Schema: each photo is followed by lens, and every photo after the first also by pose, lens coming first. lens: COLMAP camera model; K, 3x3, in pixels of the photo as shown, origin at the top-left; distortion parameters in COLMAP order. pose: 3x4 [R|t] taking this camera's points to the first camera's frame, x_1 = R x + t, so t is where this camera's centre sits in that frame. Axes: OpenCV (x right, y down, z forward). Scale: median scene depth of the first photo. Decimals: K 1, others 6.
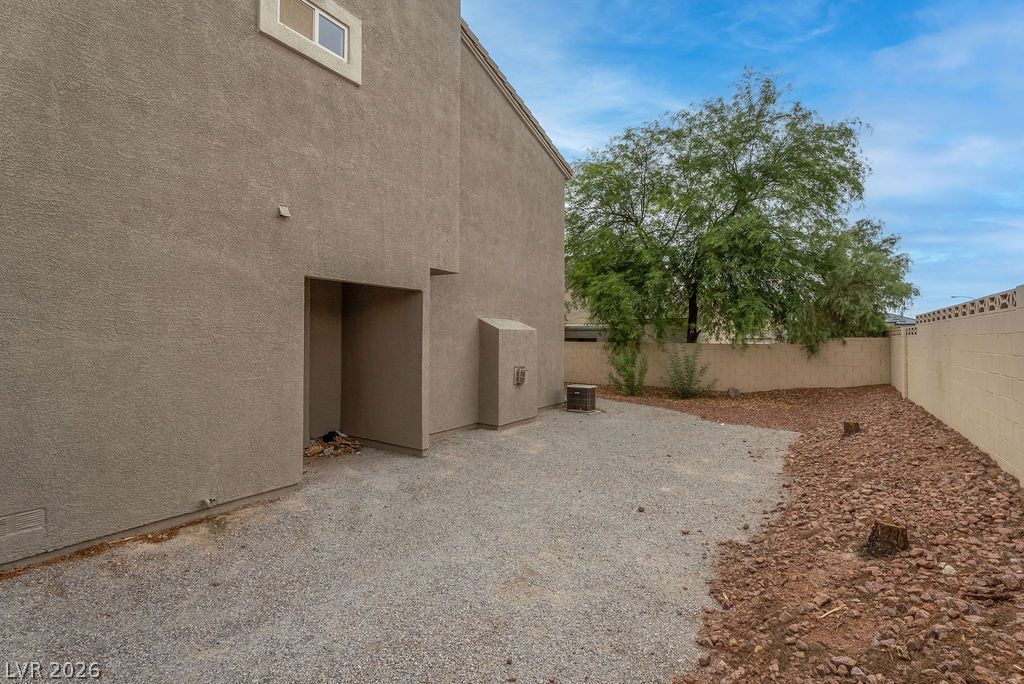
lens RADIAL K [[476.7, 0, 512.0], [0, 476.7, 342.0], [0, 0, 1]] dist [-0.000574, -0.000067]
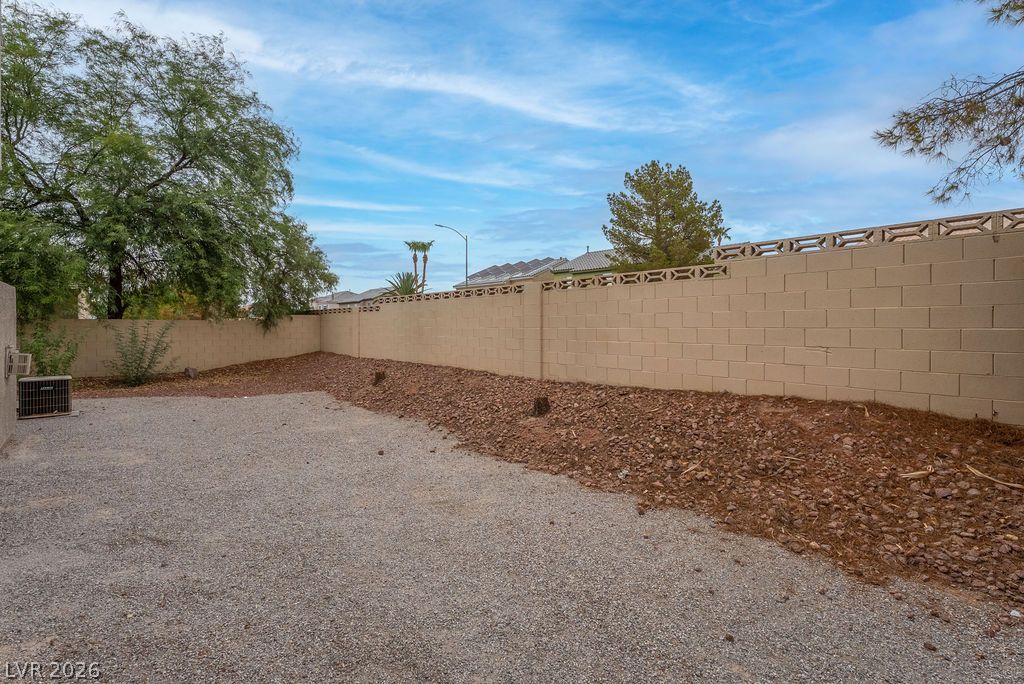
lens RADIAL K [[476.7, 0, 512.0], [0, 476.7, 342.0], [0, 0, 1]] dist [-0.000574, -0.000067]
pose [[0.202092, -0.034660, 0.978753, -0.382714], [0.010792, 0.999392, 0.033162, 0.027120], [-0.979307, 0.003861, 0.202343, 0.232727]]
